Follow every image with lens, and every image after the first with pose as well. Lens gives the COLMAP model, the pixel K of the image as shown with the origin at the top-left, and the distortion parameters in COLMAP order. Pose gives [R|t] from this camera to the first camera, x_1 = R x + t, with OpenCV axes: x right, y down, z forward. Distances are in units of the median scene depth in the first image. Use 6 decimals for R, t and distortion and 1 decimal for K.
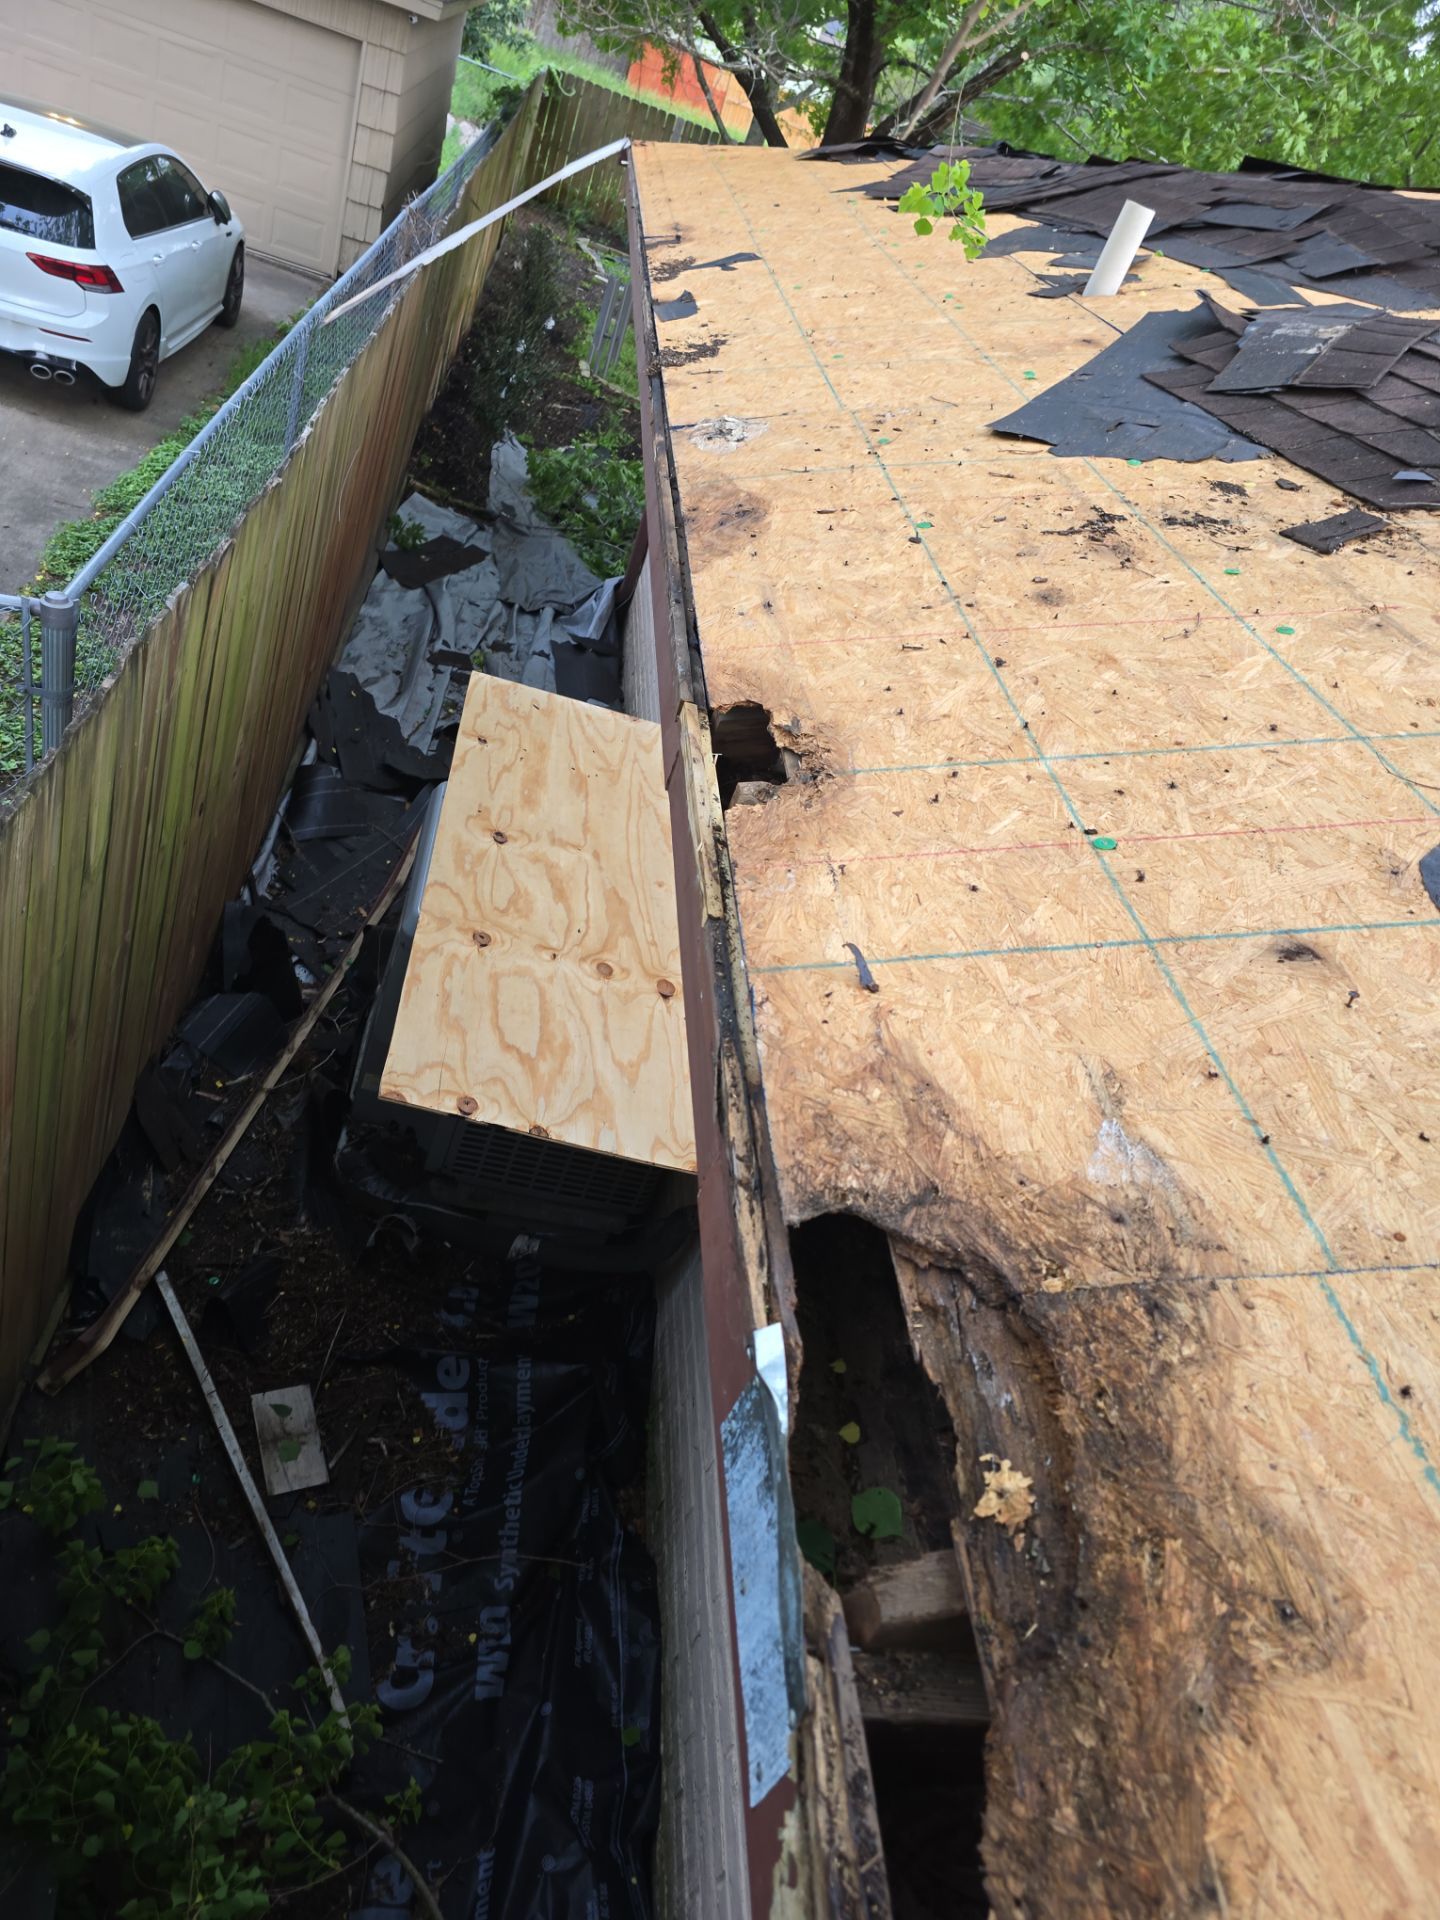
lens RADIAL K [[1317.4, 0, 720.0], [0, 1317.4, 960.0], [0, 0, 1]] dist [0.053219, -0.054545]
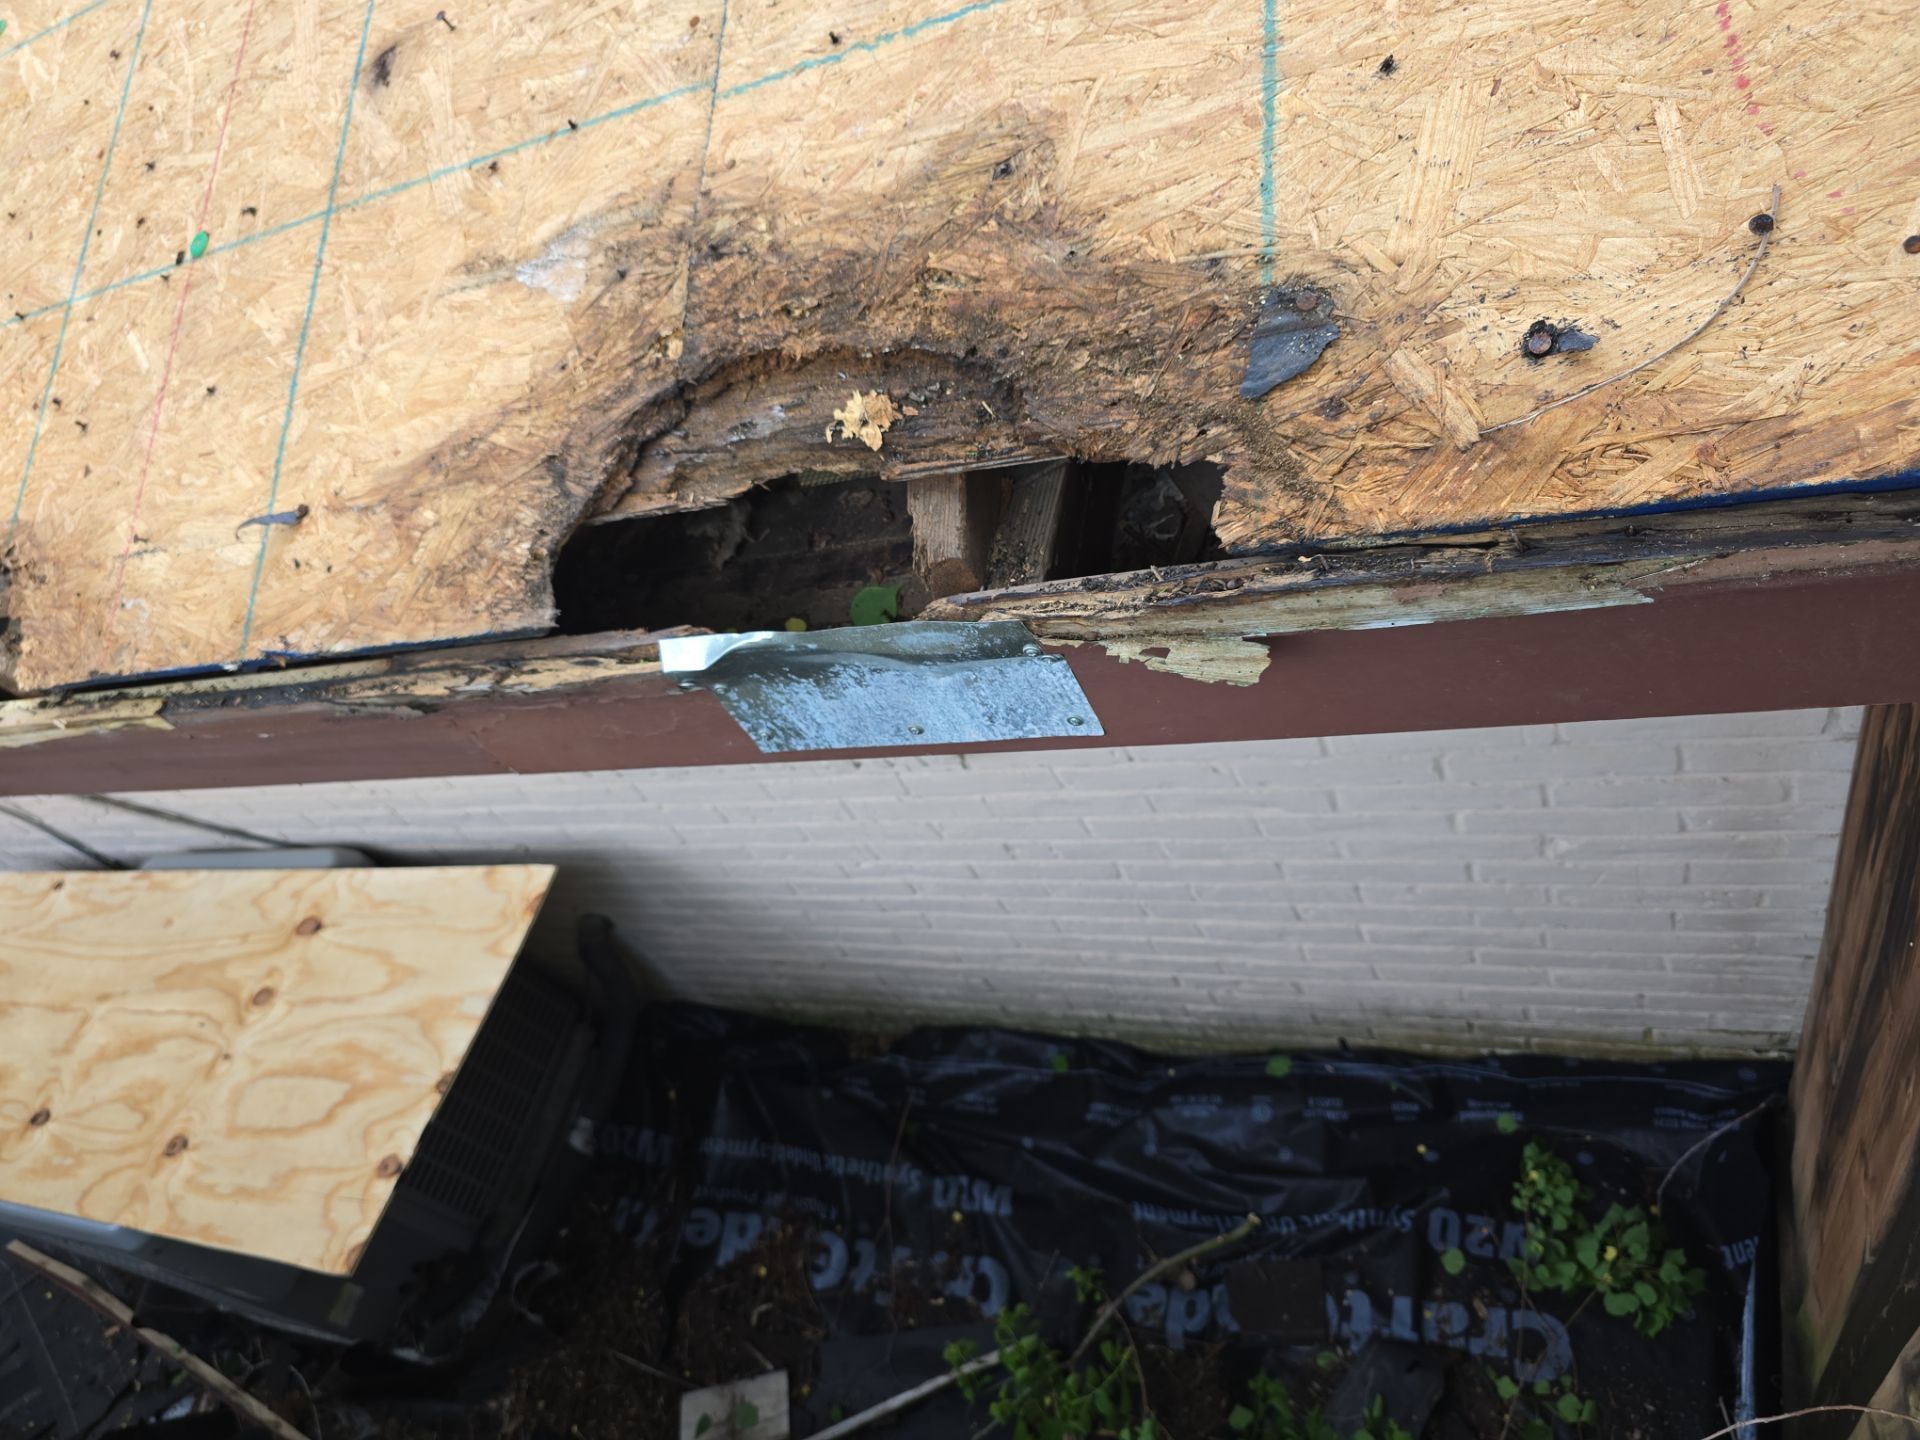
lens RADIAL K [[1317.4, 0, 982.9], [0, 1317.4, 726.0], [0, 0, 1]] dist [0.053219, -0.054545]
pose [[0.140911, -0.960981, 0.238033, -0.187829], [0.889722, 0.228371, 0.395274, 0.126295], [-0.434211, 0.156085, 0.887186, 0.119090]]
